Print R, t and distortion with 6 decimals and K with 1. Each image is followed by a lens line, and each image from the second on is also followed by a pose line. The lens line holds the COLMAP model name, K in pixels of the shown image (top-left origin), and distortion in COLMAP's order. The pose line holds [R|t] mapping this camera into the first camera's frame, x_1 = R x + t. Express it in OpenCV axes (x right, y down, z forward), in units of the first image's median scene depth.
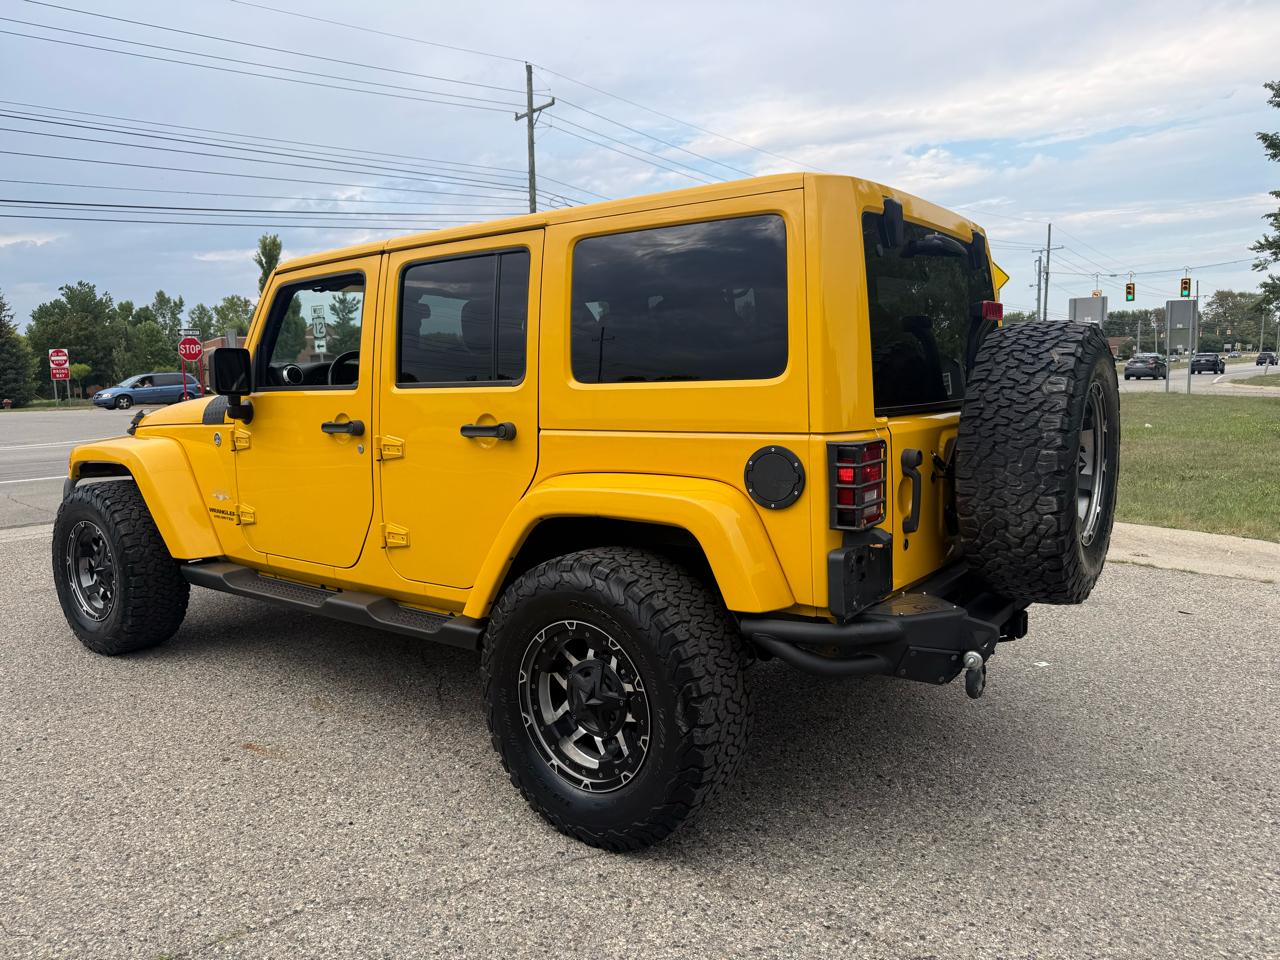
lens RADIAL K [[922.7, 0, 642.4], [0, 922.7, 465.9], [0, 0, 1]] dist [0.036736, -0.044145]
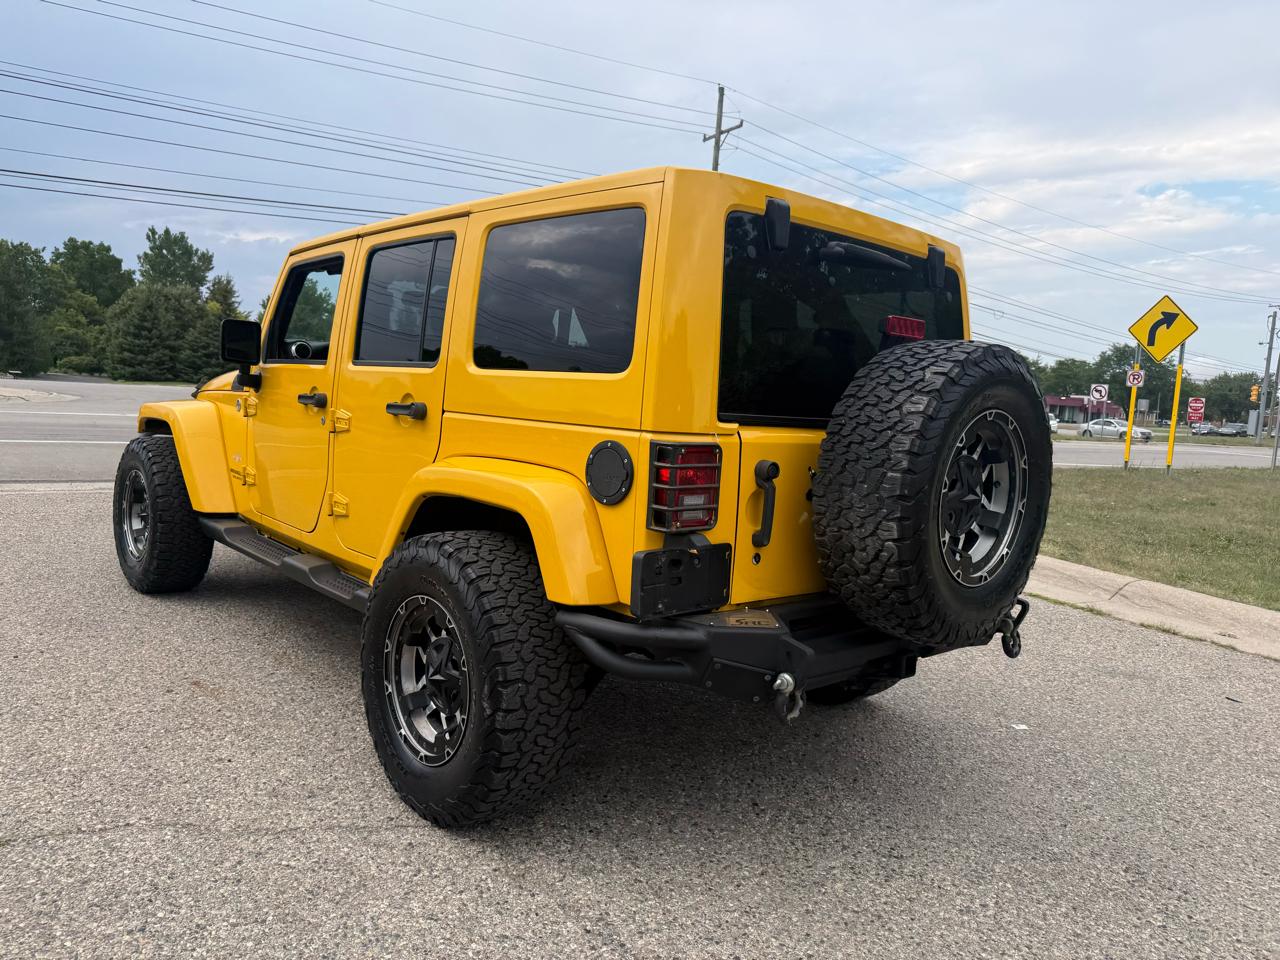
lens RADIAL K [[926.1, 0, 640.0], [0, 926.1, 480.0], [0, 0, 1]] dist [0.033299, -0.041290]
pose [[0.976381, 0.101494, -0.190732, 0.319298], [-0.103571, 0.994622, -0.000930, 0.015508], [0.189612, 0.020662, 0.981642, 0.030085]]
